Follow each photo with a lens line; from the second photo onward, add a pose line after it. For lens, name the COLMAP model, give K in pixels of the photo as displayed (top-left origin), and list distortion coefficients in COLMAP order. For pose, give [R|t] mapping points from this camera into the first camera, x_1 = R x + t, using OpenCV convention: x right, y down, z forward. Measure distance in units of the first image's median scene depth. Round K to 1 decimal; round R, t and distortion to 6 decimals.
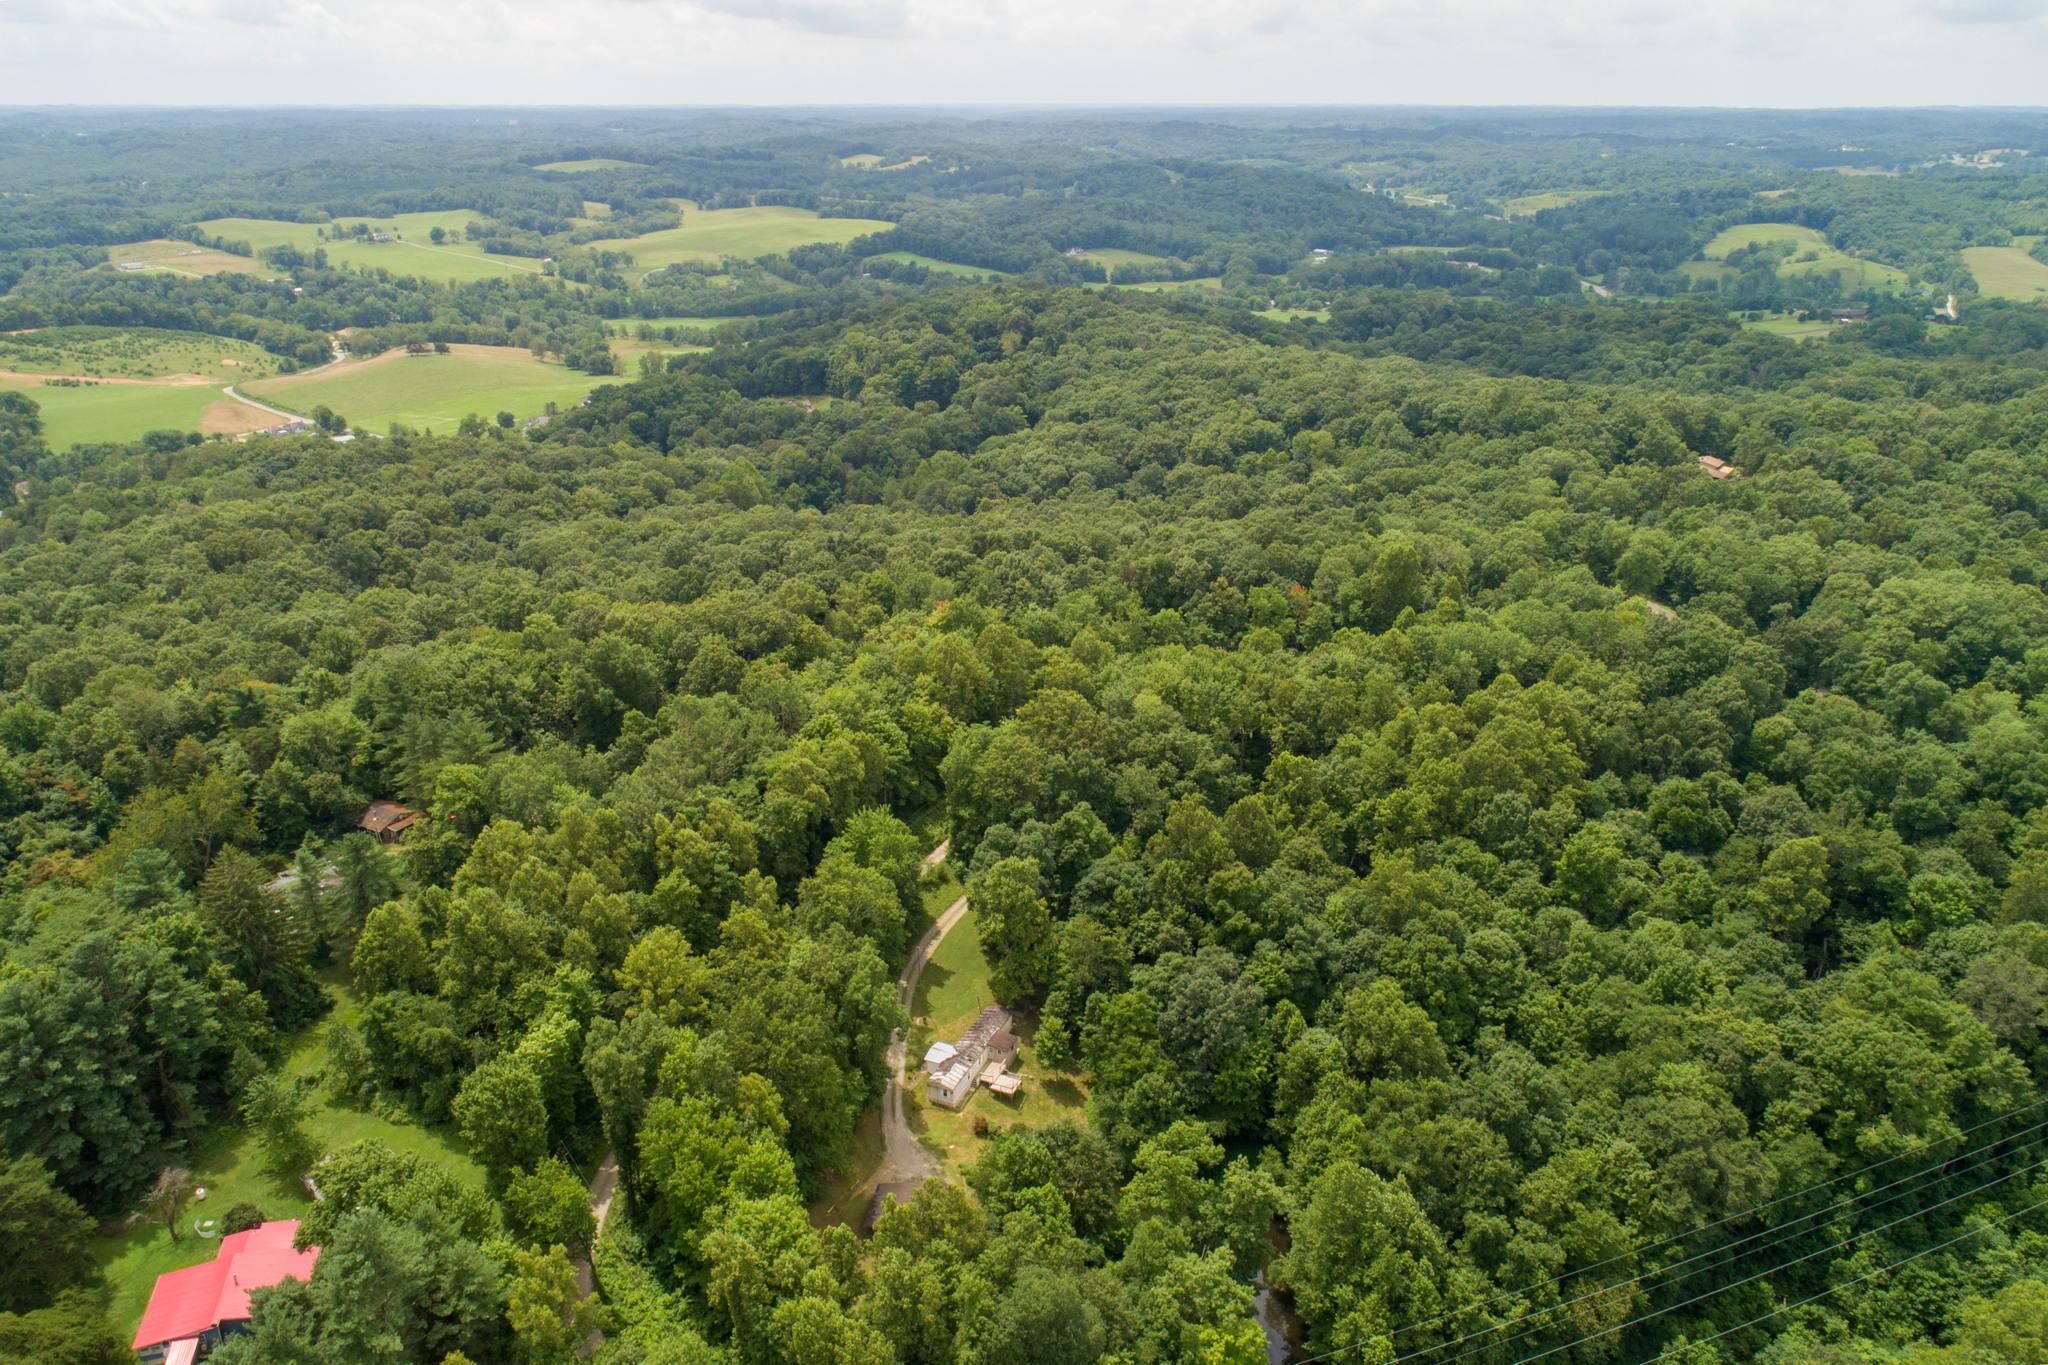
lens RADIAL K [[1465.6, 0, 1028.6], [0, 1465.6, 681.5], [0, 0, 1]] dist [-0.004466, 0.008893]
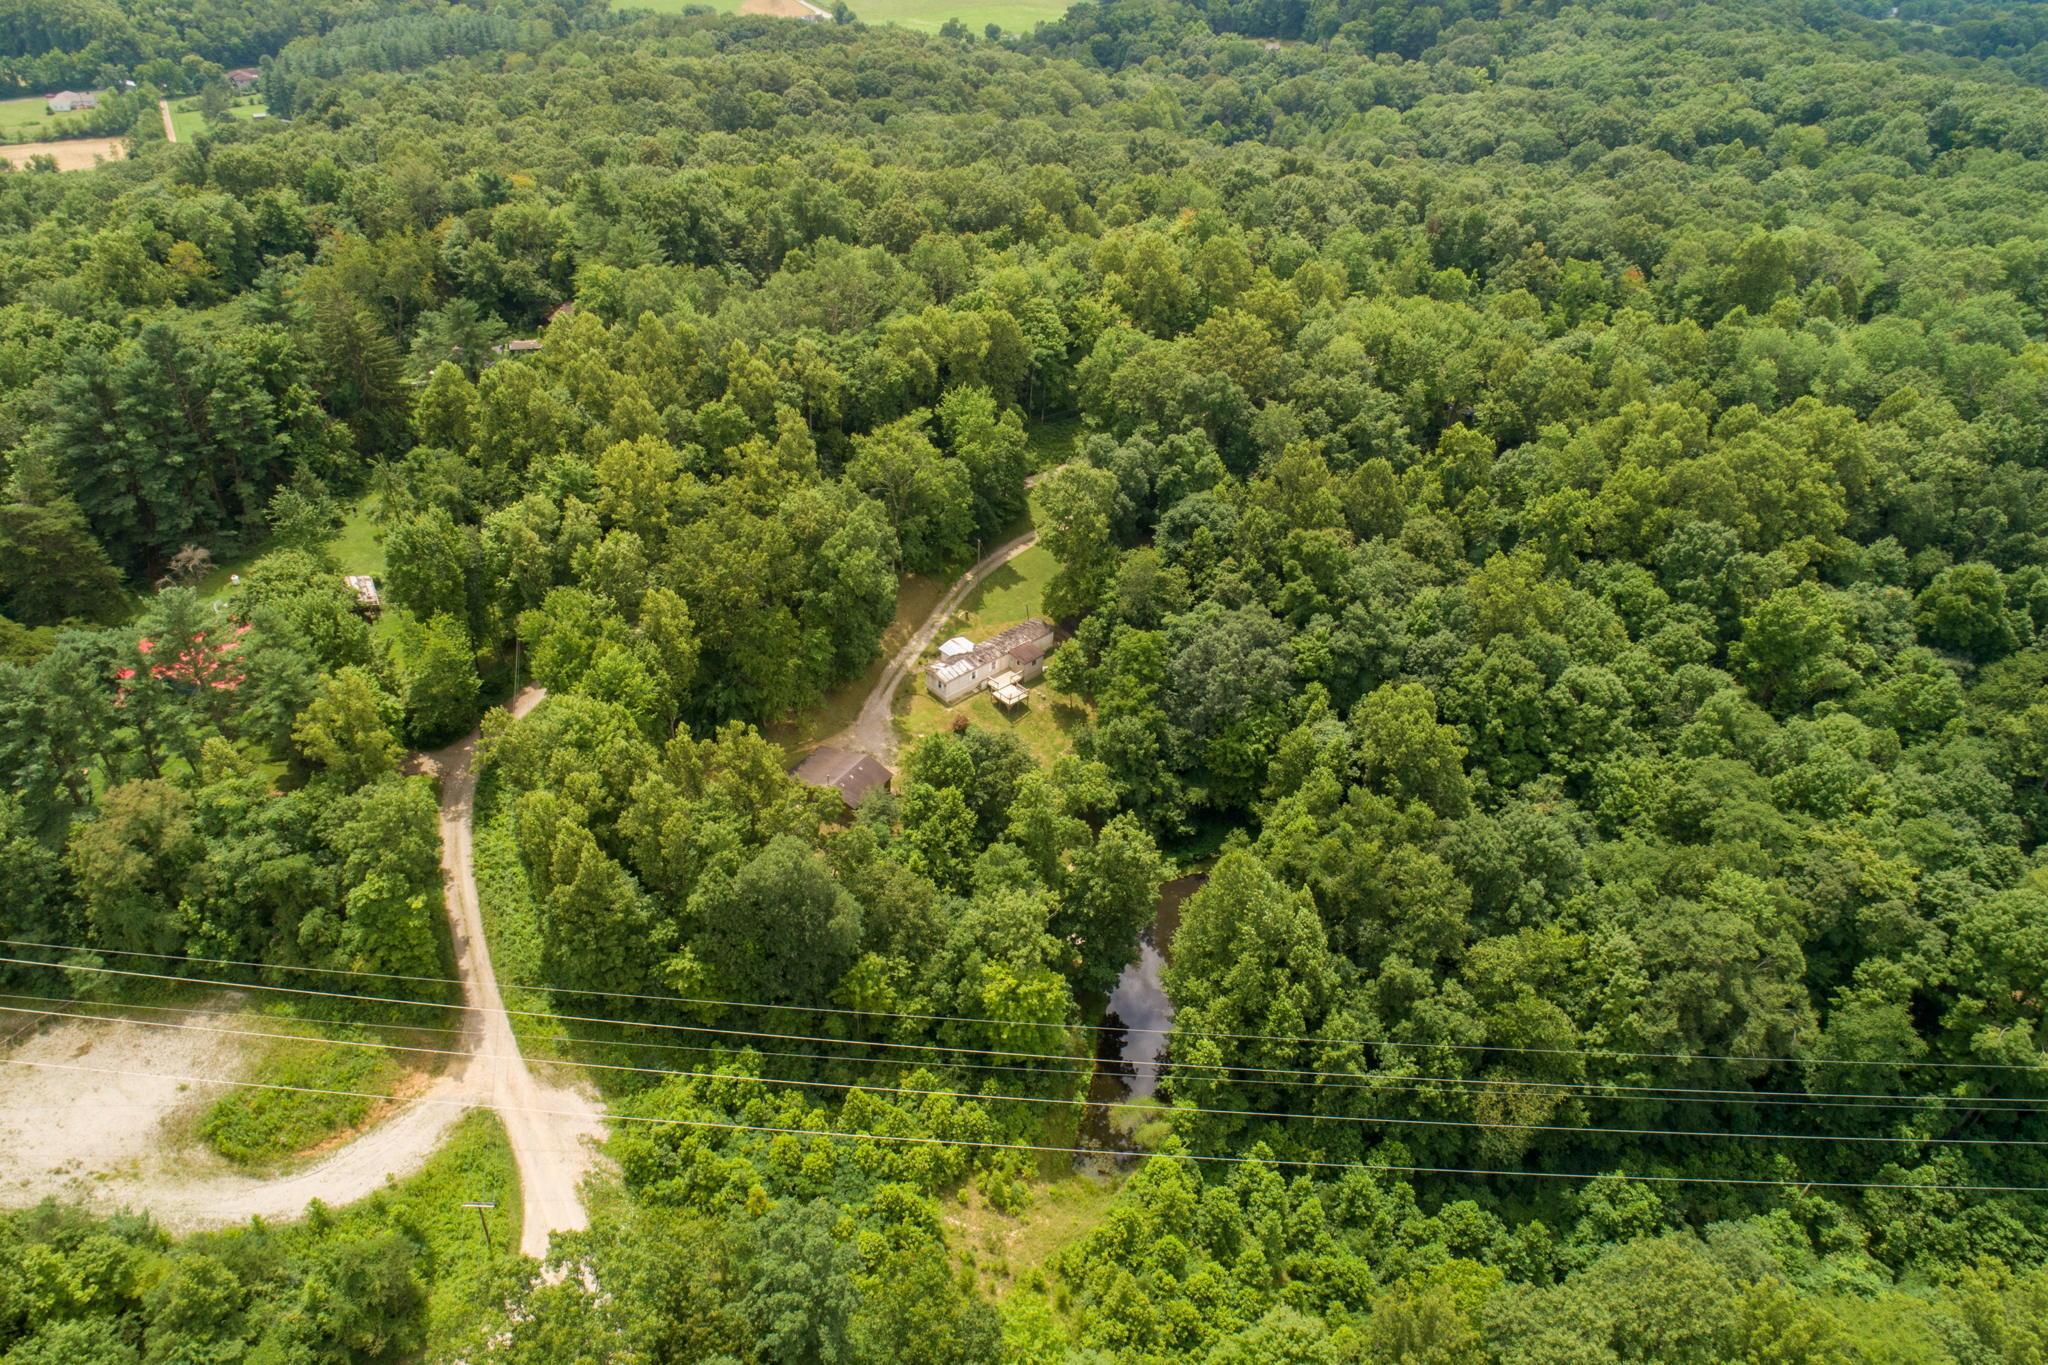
lens RADIAL K [[1381.8, 0, 1027.8], [0, 1381.8, 680.1], [0, 0, 1]] dist [-0.005925, 0.010306]
pose [[0.922823, 0.252259, -0.291142, 0.227431], [-0.183289, 0.952265, 0.244122, 0.043004], [0.338826, -0.171918, 0.925009, 0.168302]]
